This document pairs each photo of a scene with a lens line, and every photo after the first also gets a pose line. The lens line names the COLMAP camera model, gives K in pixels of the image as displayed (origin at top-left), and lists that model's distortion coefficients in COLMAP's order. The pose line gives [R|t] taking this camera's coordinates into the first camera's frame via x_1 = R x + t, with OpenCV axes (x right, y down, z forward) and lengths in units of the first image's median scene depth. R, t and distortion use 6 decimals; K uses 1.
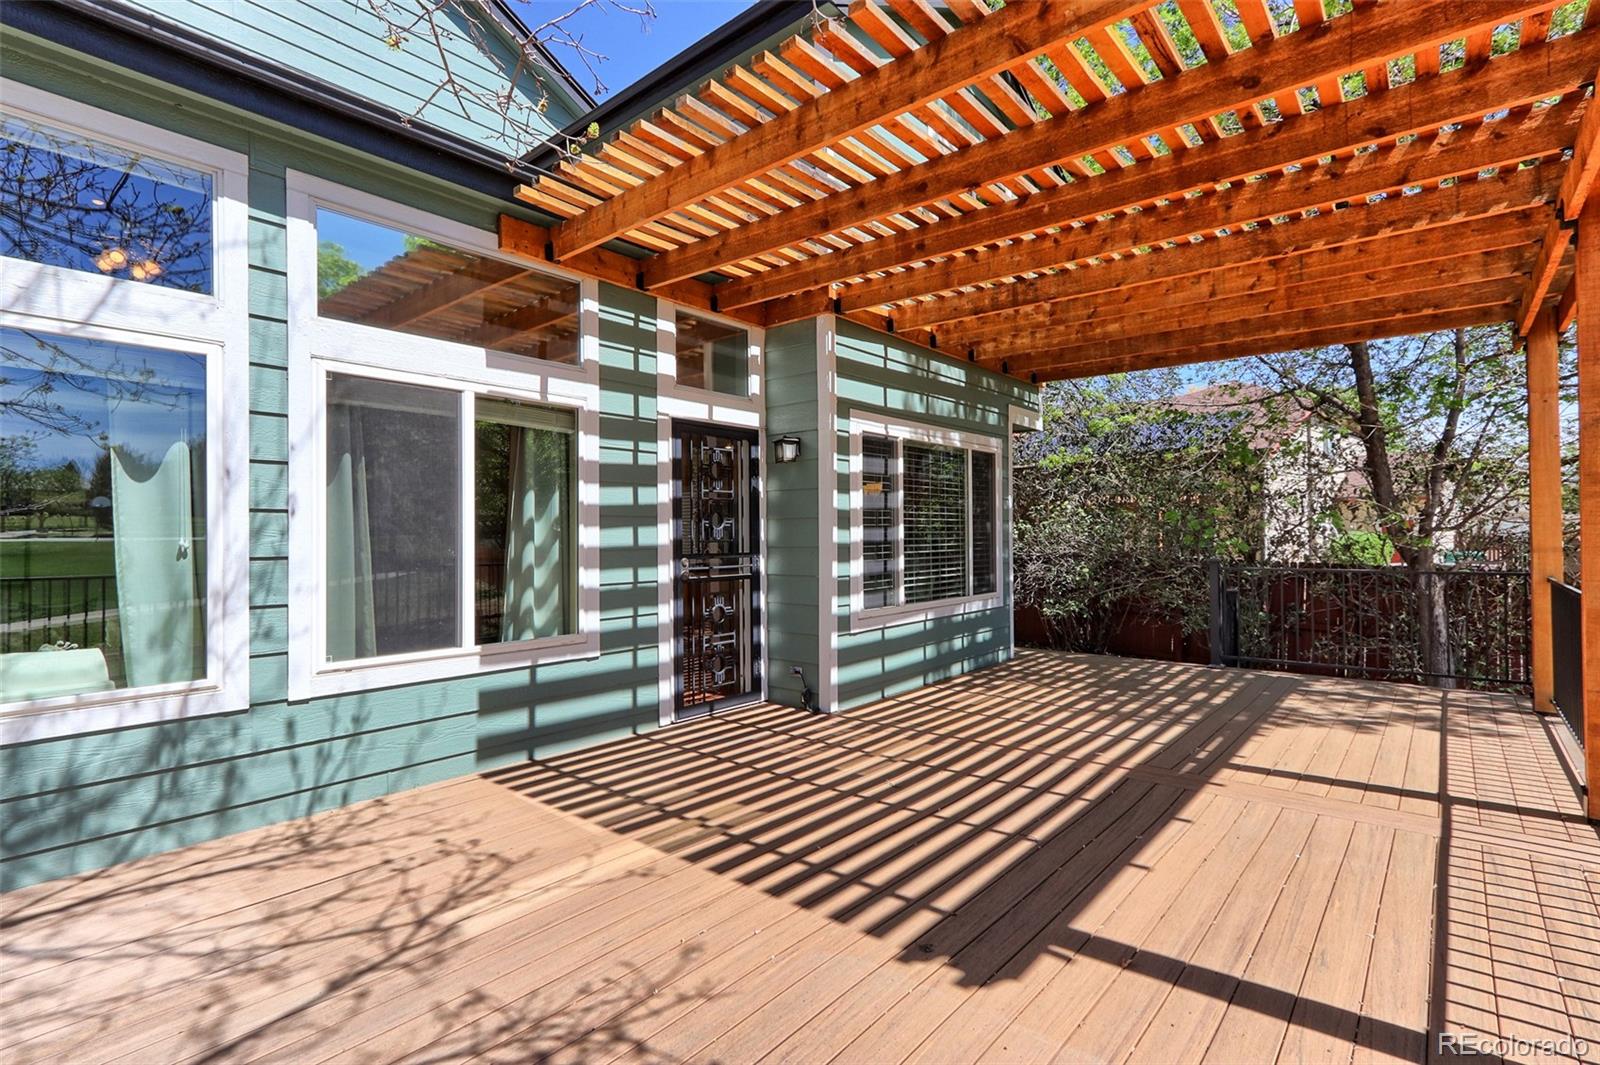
lens RADIAL K [[768.7, 0, 793.1], [0, 768.7, 531.1], [0, 0, 1]] dist [-0.001004, 0.001232]
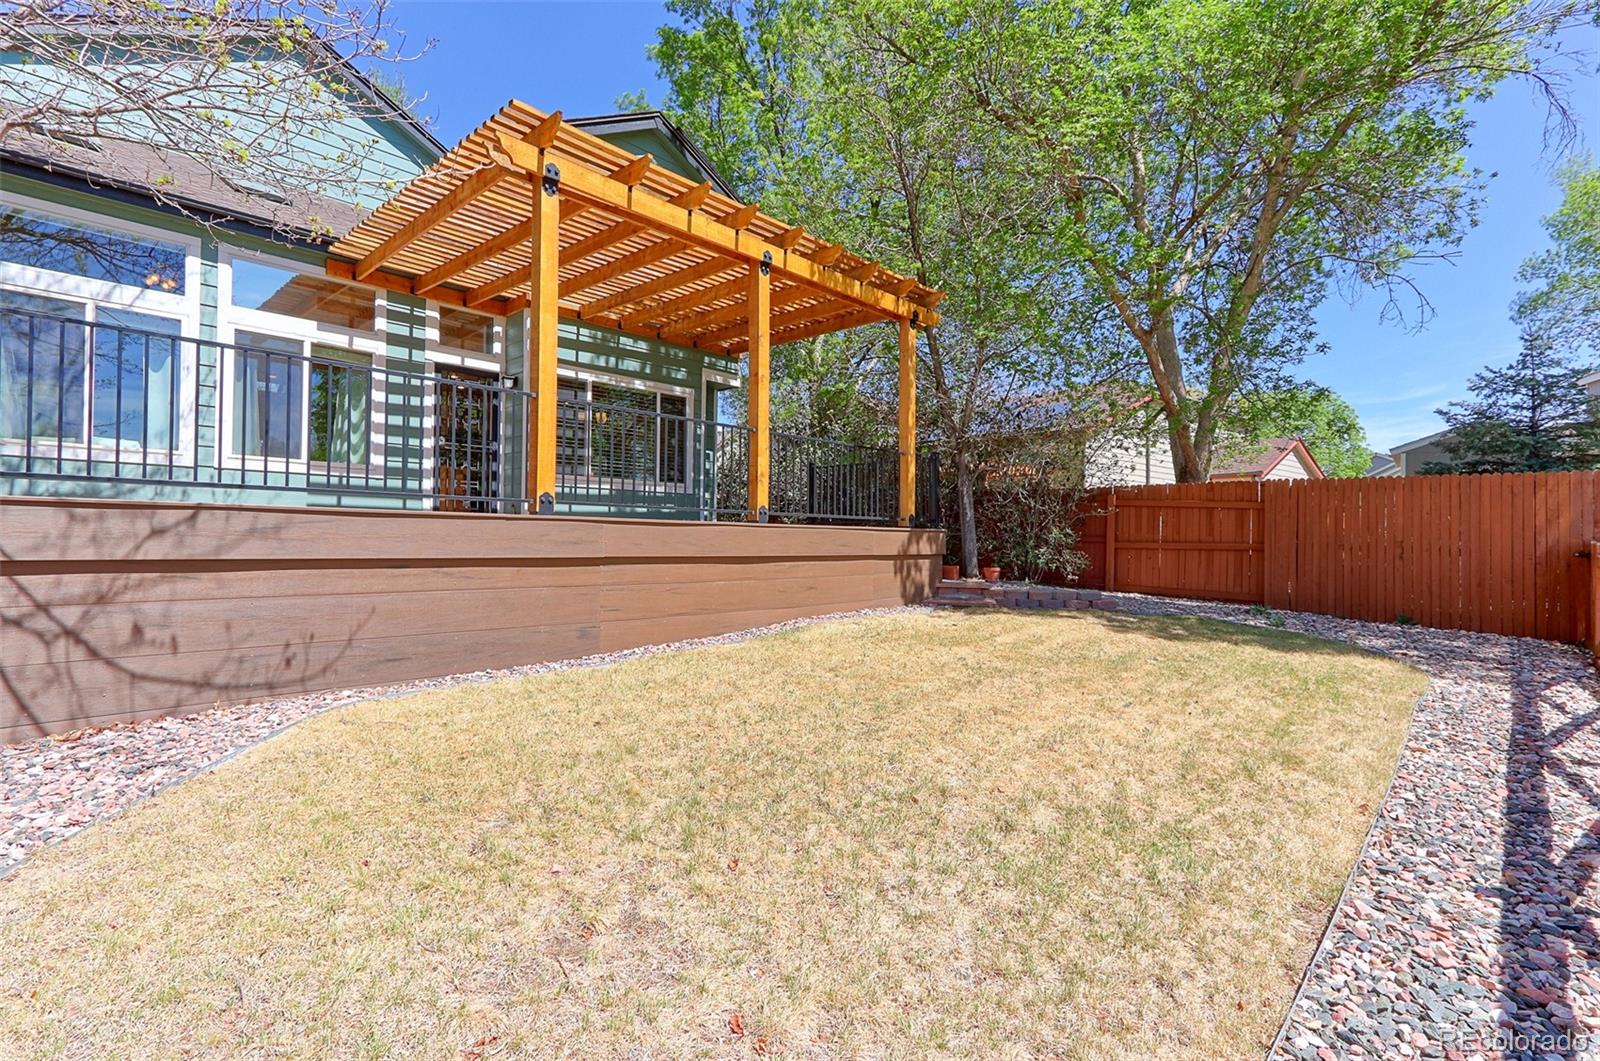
lens RADIAL K [[760.0, 0, 790.9], [0, 760.0, 529.0], [0, 0, 1]] dist [0.000986, 0.000803]
pose [[0.998206, 0.018152, -0.057054, 0.858089], [-0.018698, 0.999784, -0.009051, 0.272833], [0.056877, 0.010102, 0.998330, -0.842712]]
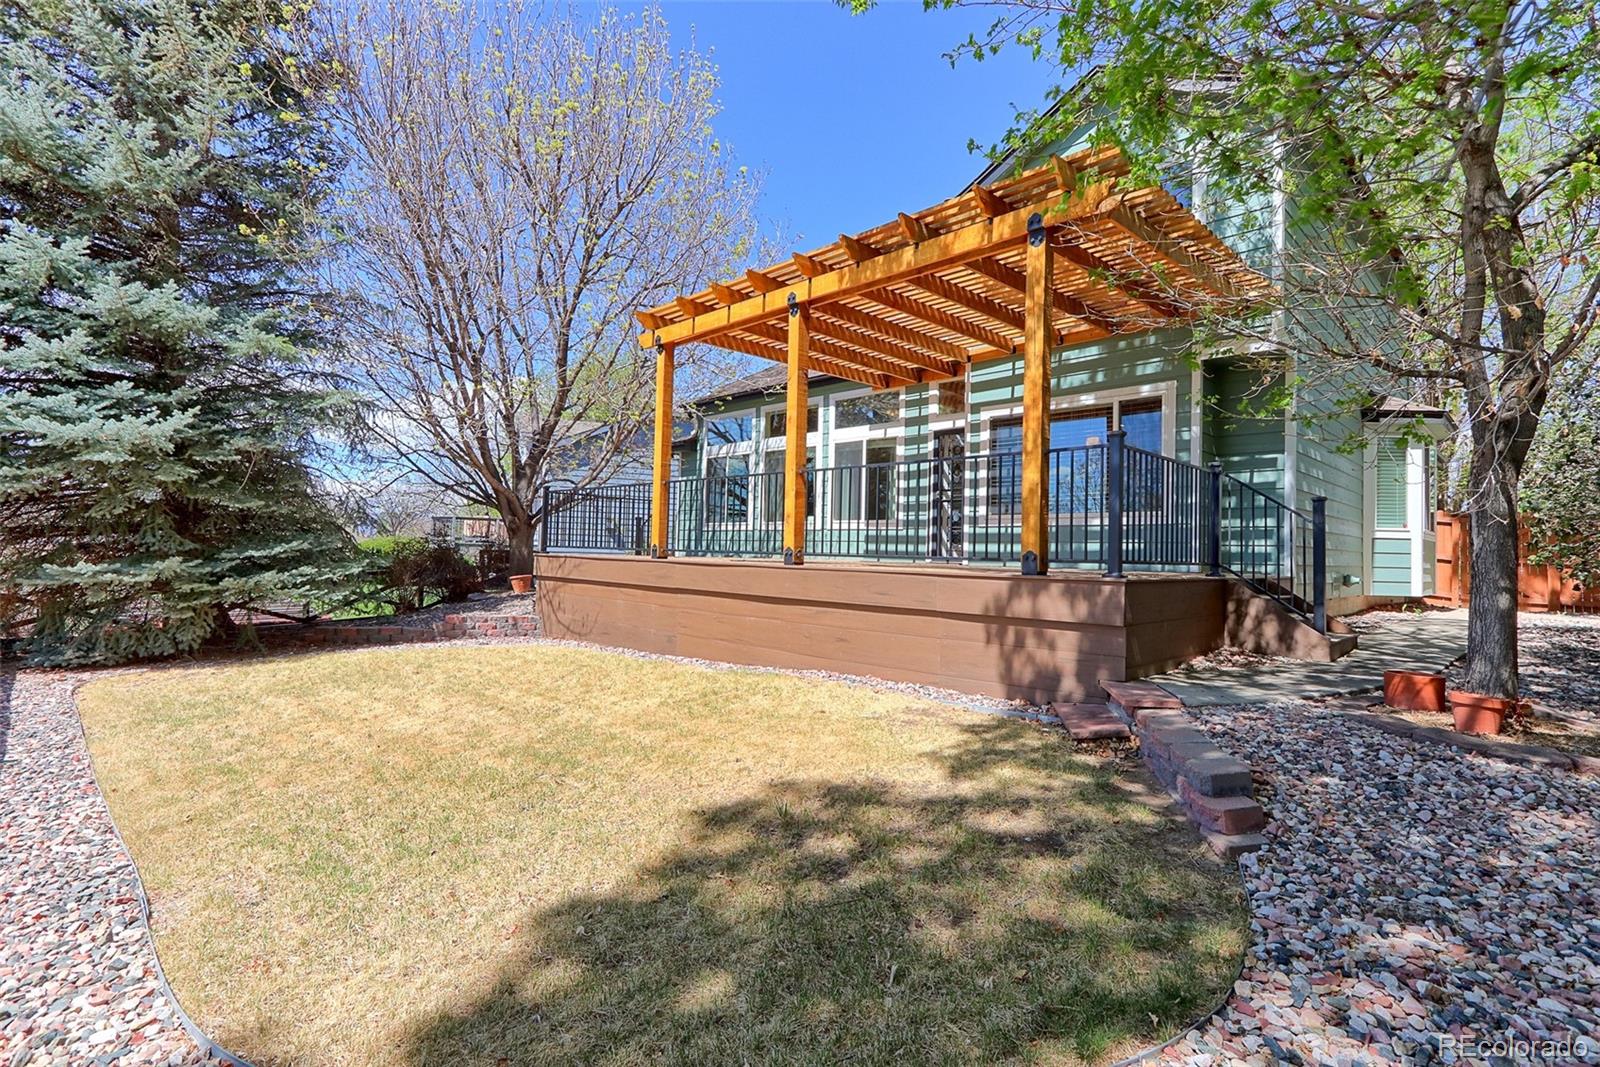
lens RADIAL K [[760.0, 0, 790.9], [0, 760.0, 532.0], [0, 0, 1]] dist [0.000986, 0.000803]
pose [[-0.080975, -0.022288, -0.996467, 2.210812], [-0.017074, 0.999634, -0.020971, 0.217739], [0.996570, 0.015315, -0.081326, 0.781477]]
